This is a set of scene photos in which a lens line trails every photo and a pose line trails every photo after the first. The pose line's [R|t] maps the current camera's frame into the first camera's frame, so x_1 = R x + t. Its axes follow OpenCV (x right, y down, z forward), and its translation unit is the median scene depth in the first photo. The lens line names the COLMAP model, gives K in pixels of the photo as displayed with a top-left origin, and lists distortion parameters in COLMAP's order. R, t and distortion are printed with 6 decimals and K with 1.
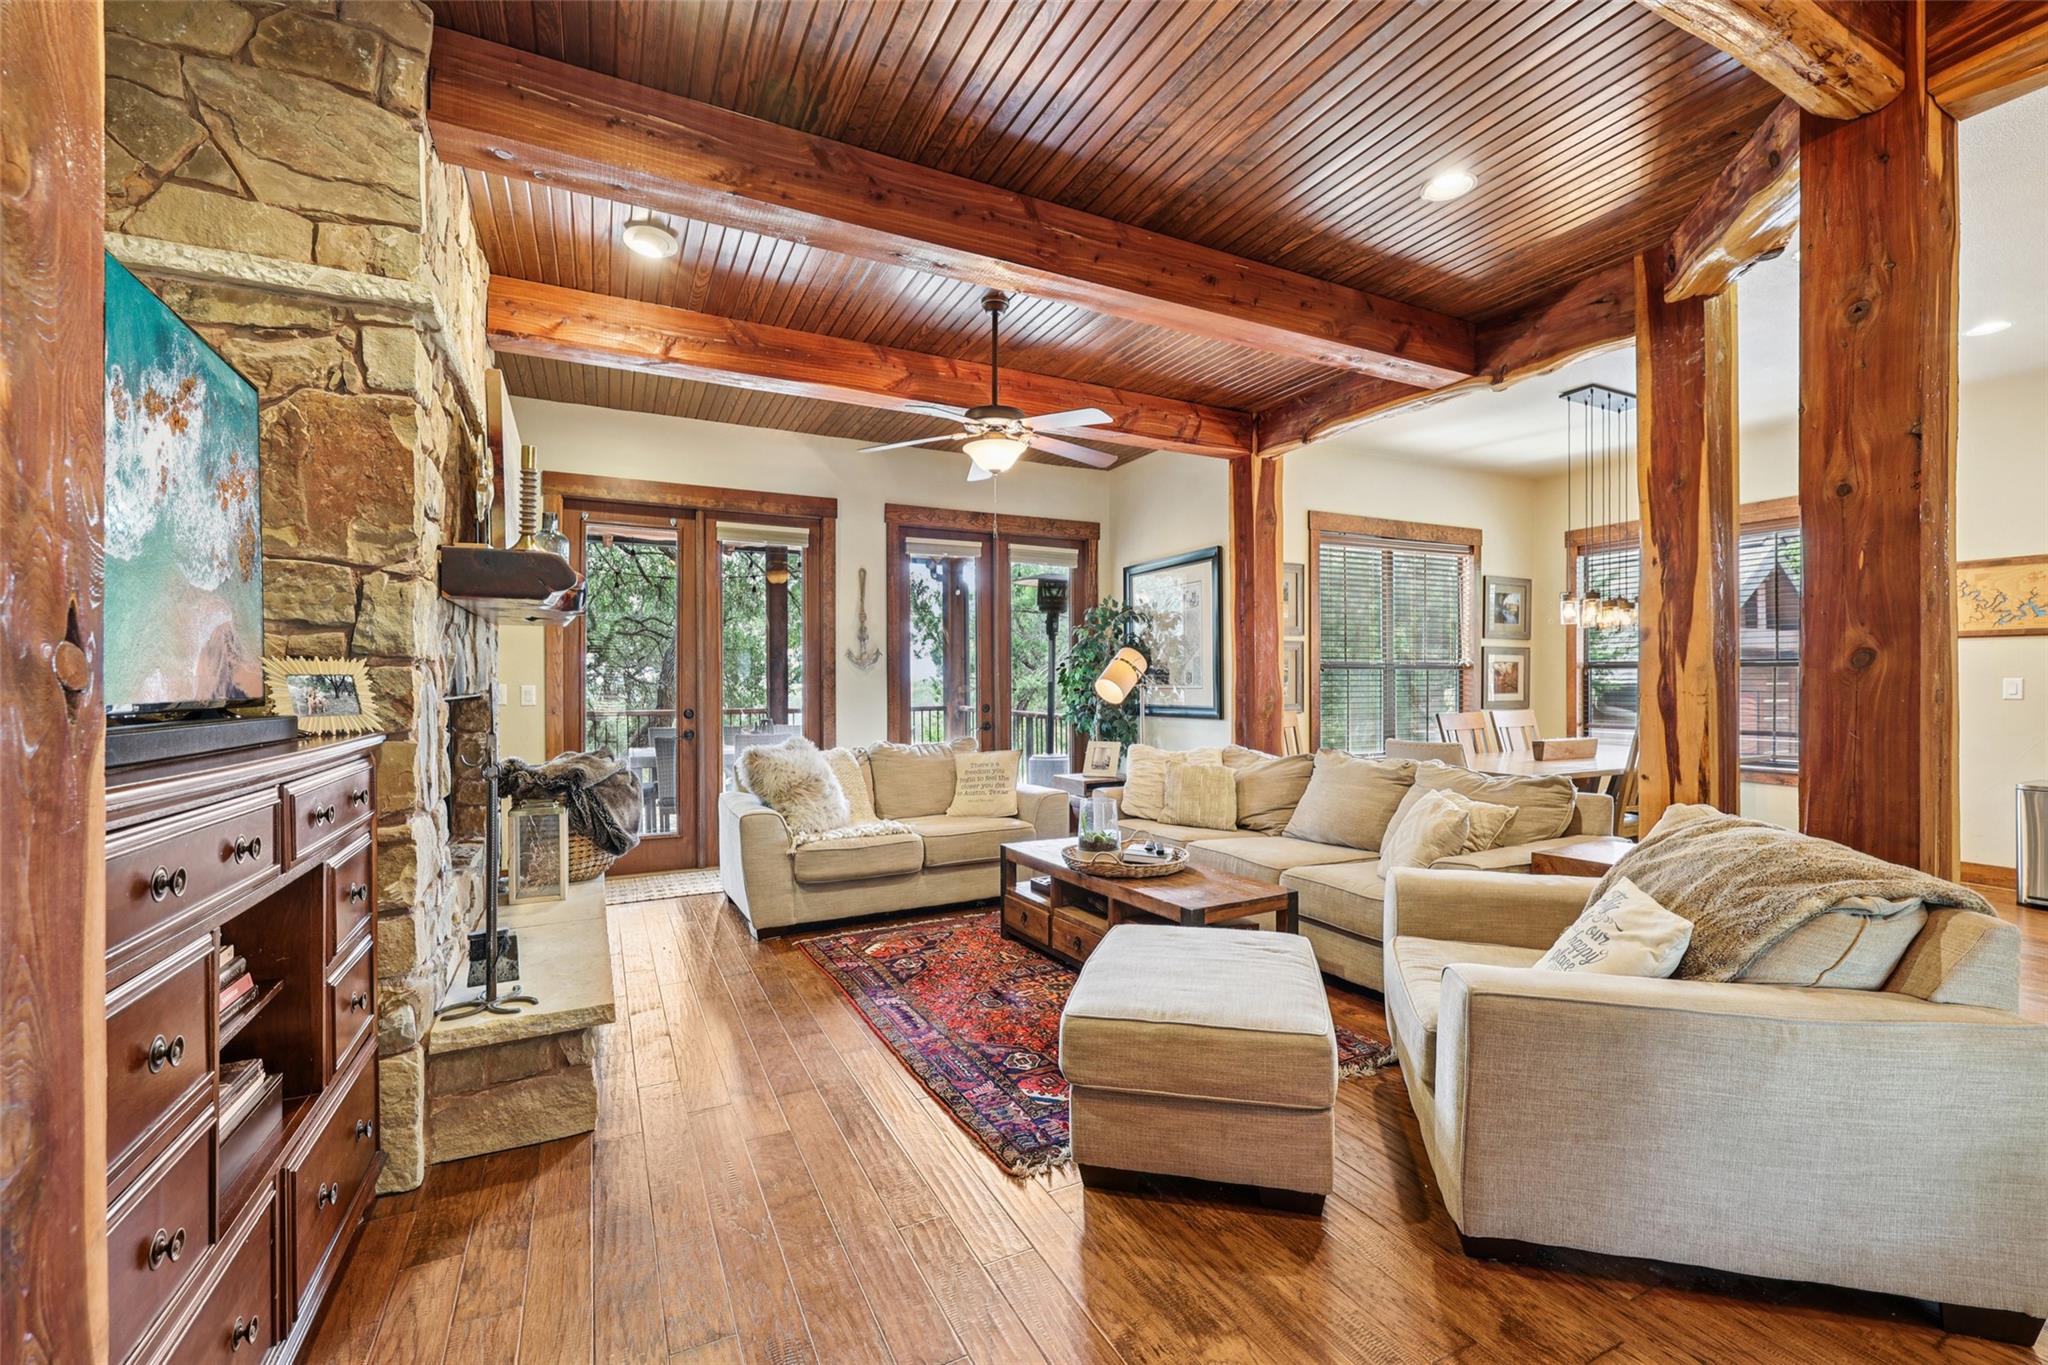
lens RADIAL K [[853.2, 0, 1033.6], [0, 853.2, 677.3], [0, 0, 1]] dist [0.000537, -0.000367]
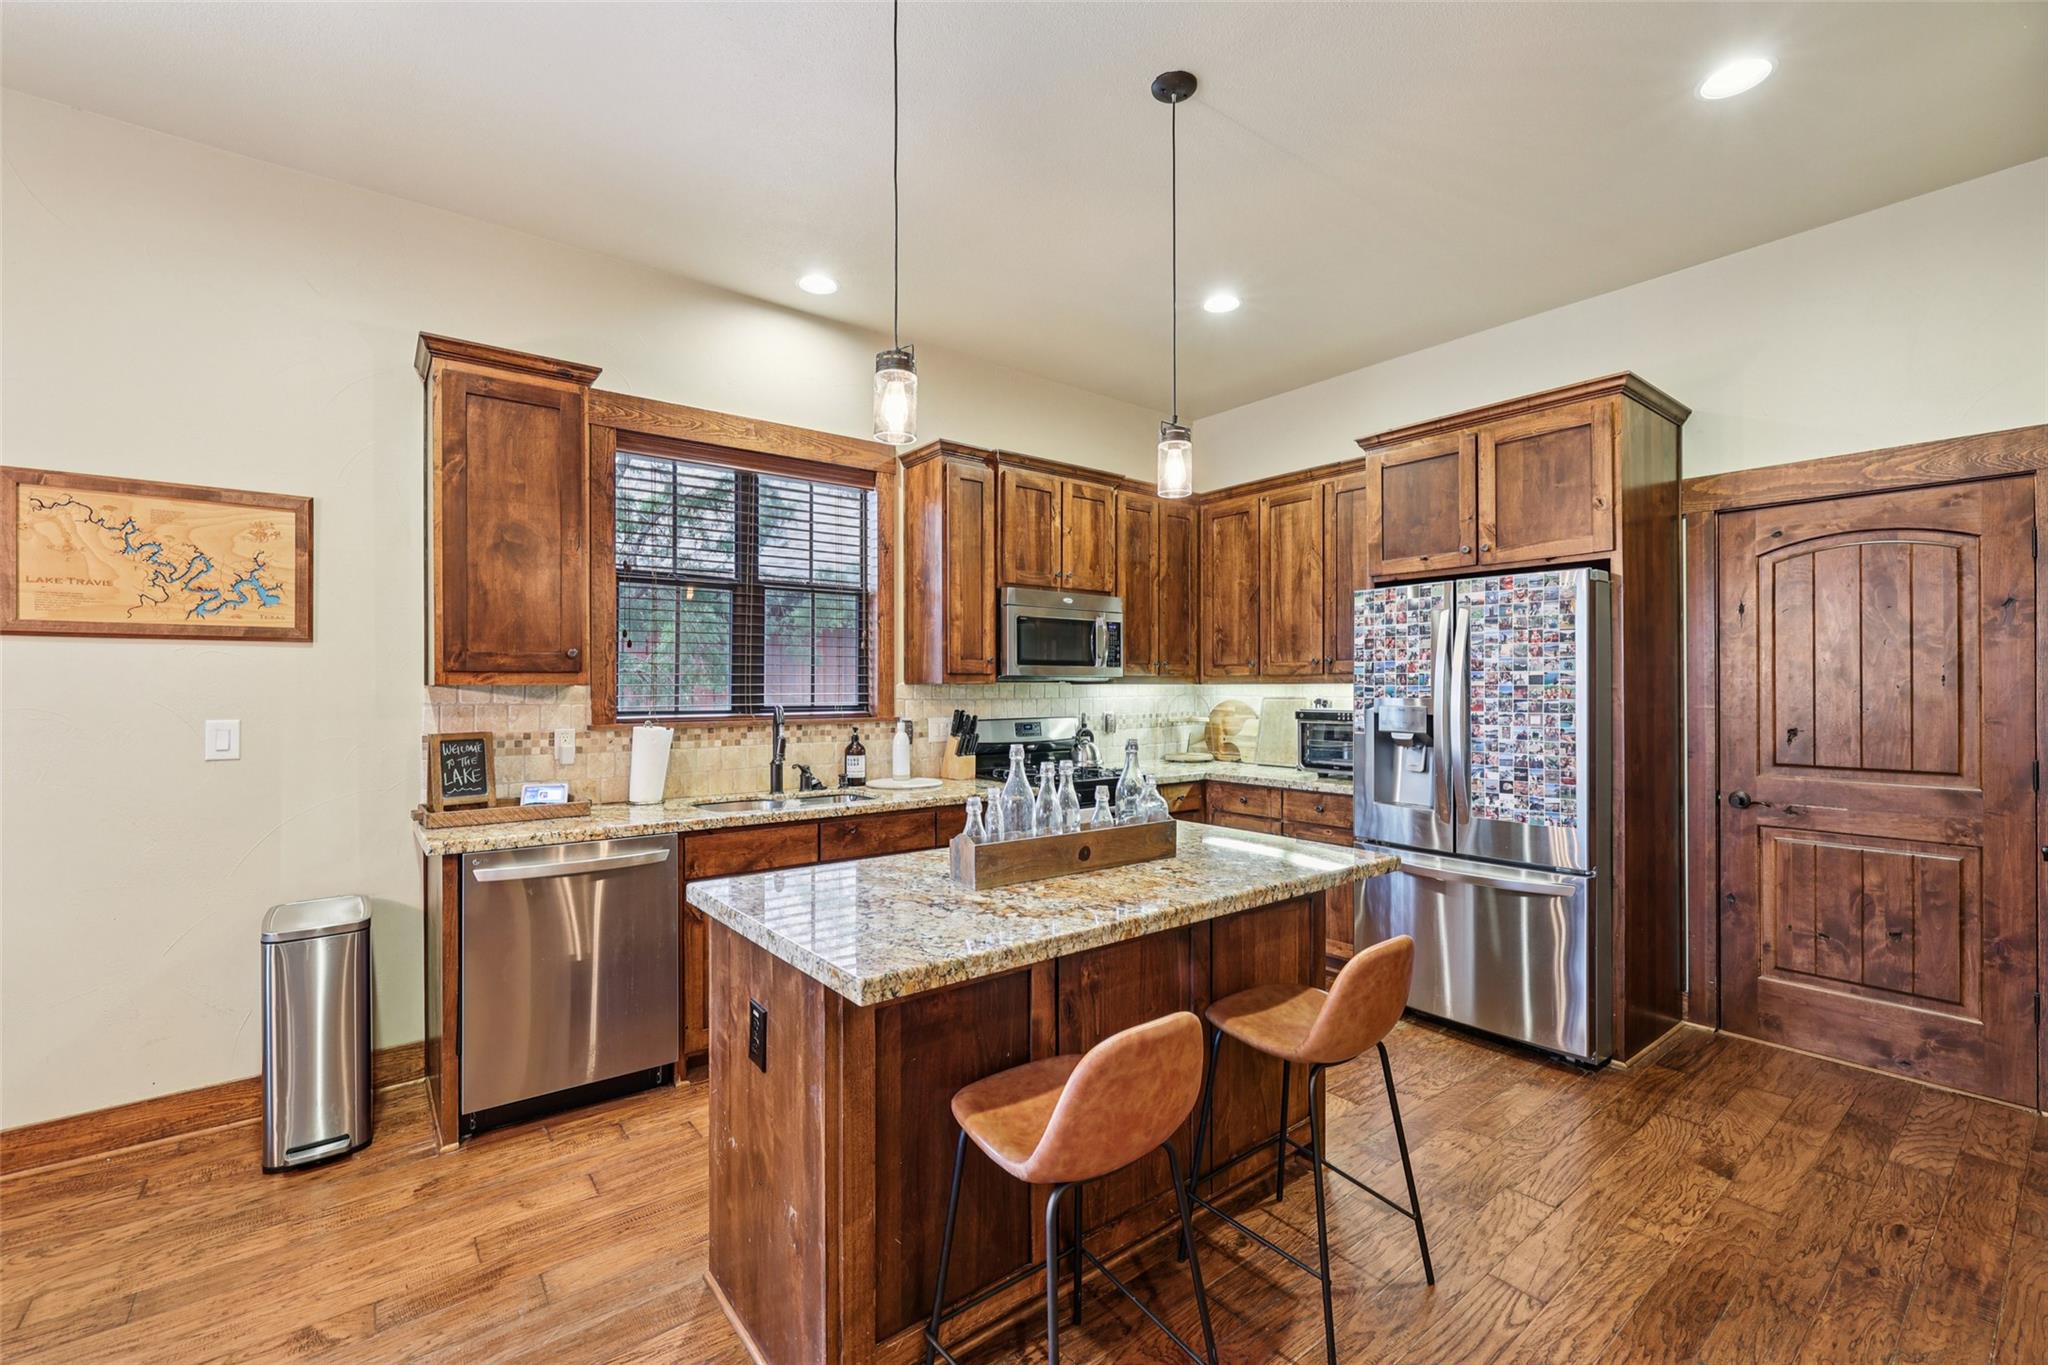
lens RADIAL K [[864.1, 0, 1034.1], [0, 864.1, 684.5], [0, 0, 1]] dist [0.000201, 0.000251]
pose [[-0.199878, 0.003313, 0.979815, 0.702326], [0.001815, 0.999994, -0.003011, -0.023892], [-0.979819, 0.001176, -0.199883, 0.820409]]
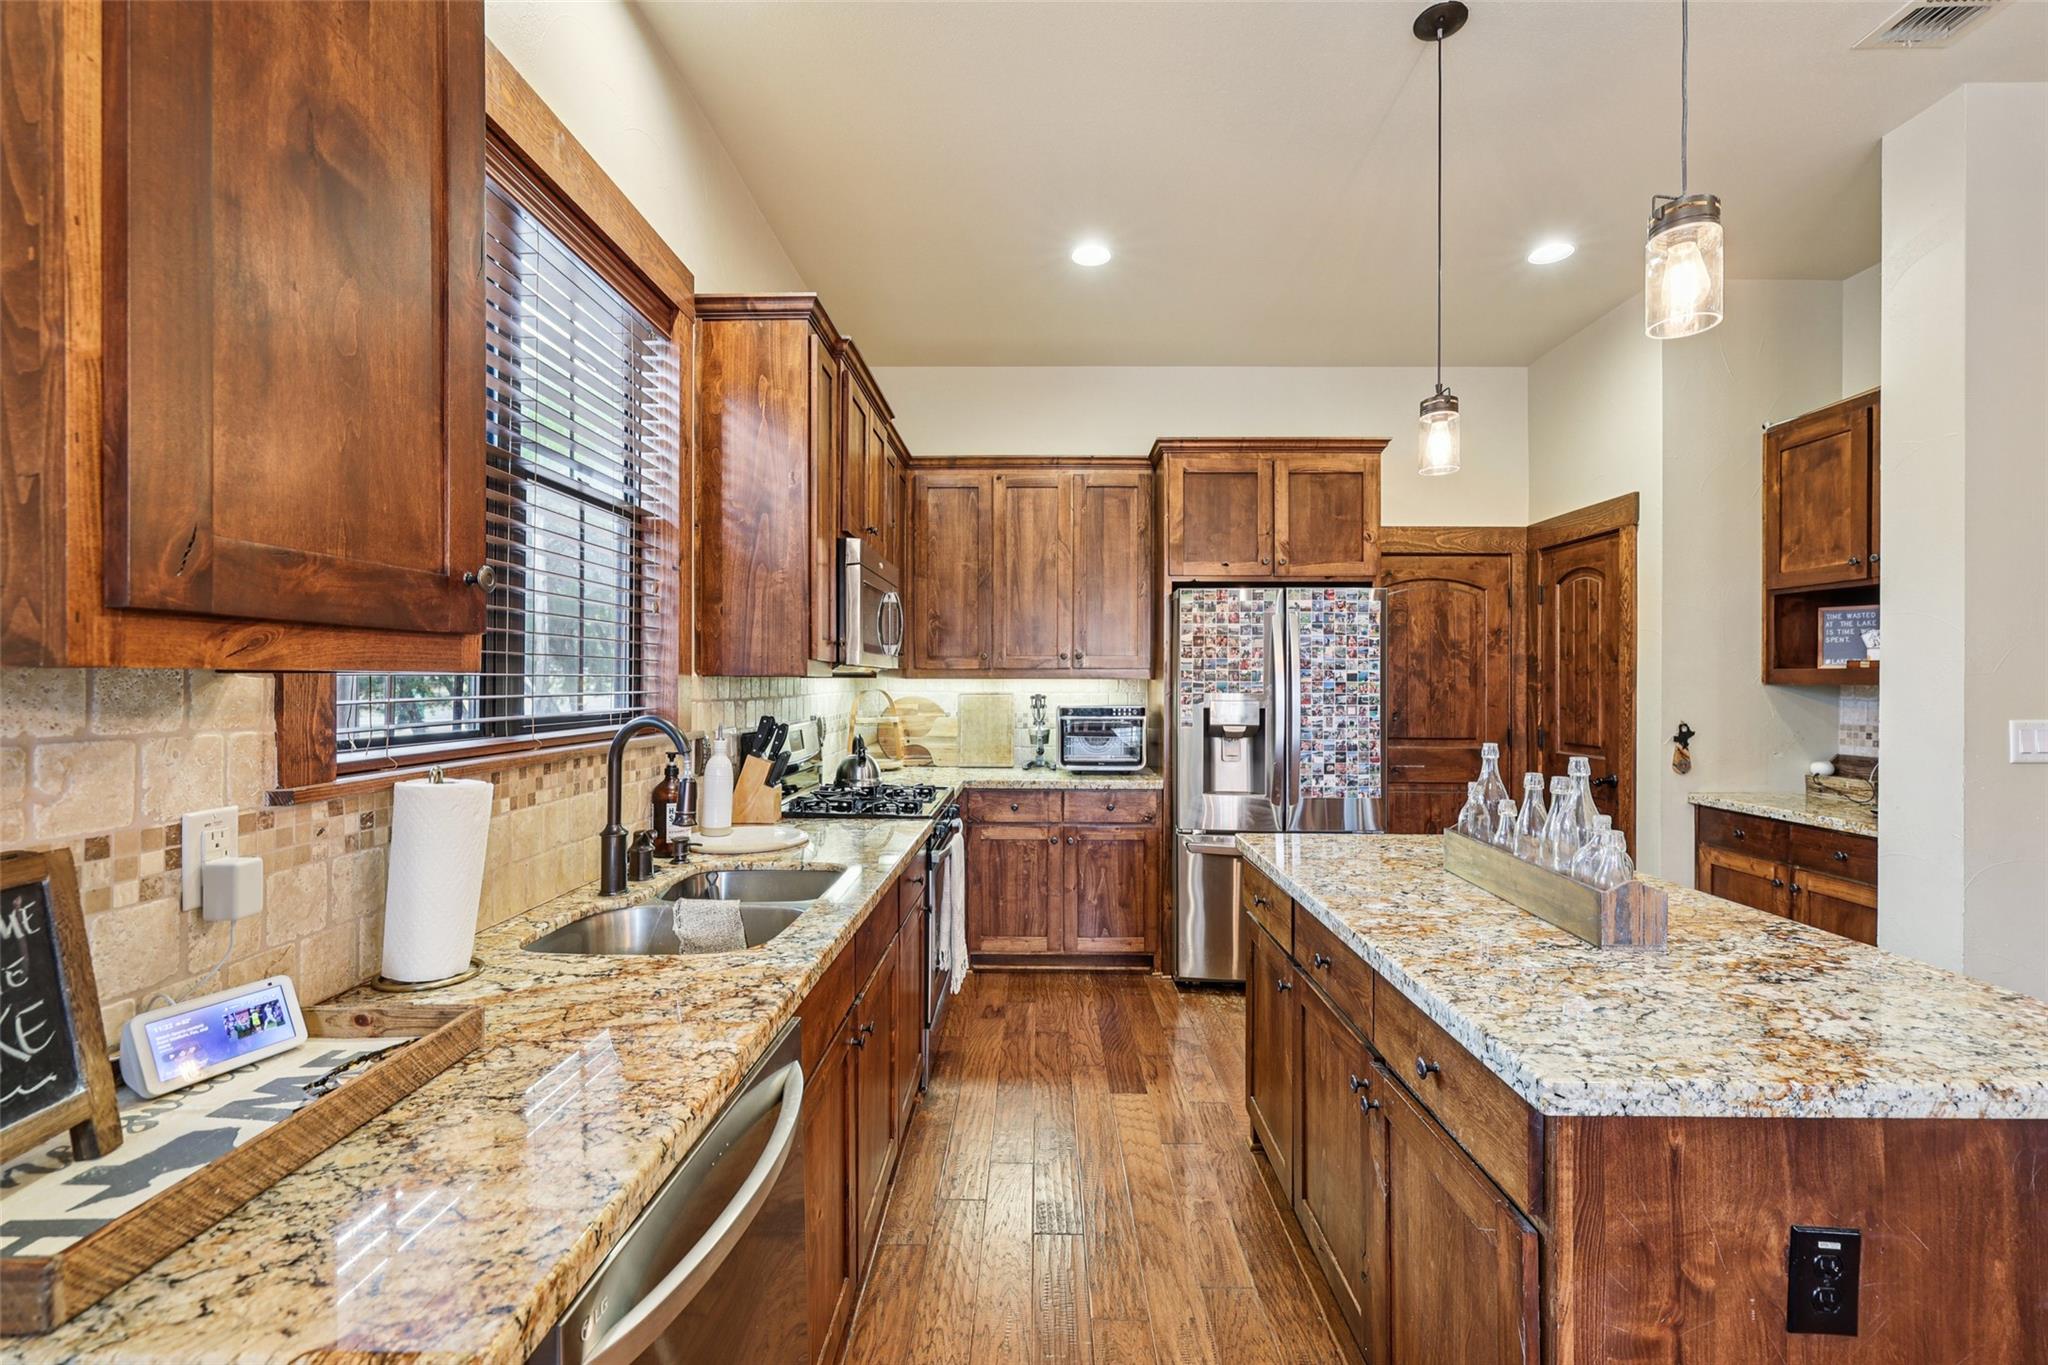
lens RADIAL K [[859.2, 0, 1024.8], [0, 859.2, 679.2], [0, 0, 1]] dist [0.001686, 0.000068]
pose [[-0.884267, -0.001423, 0.466980, 1.279421], [-0.002791, 0.999994, -0.002238, -0.024603], [-0.466974, -0.003282, -0.884265, 1.226037]]
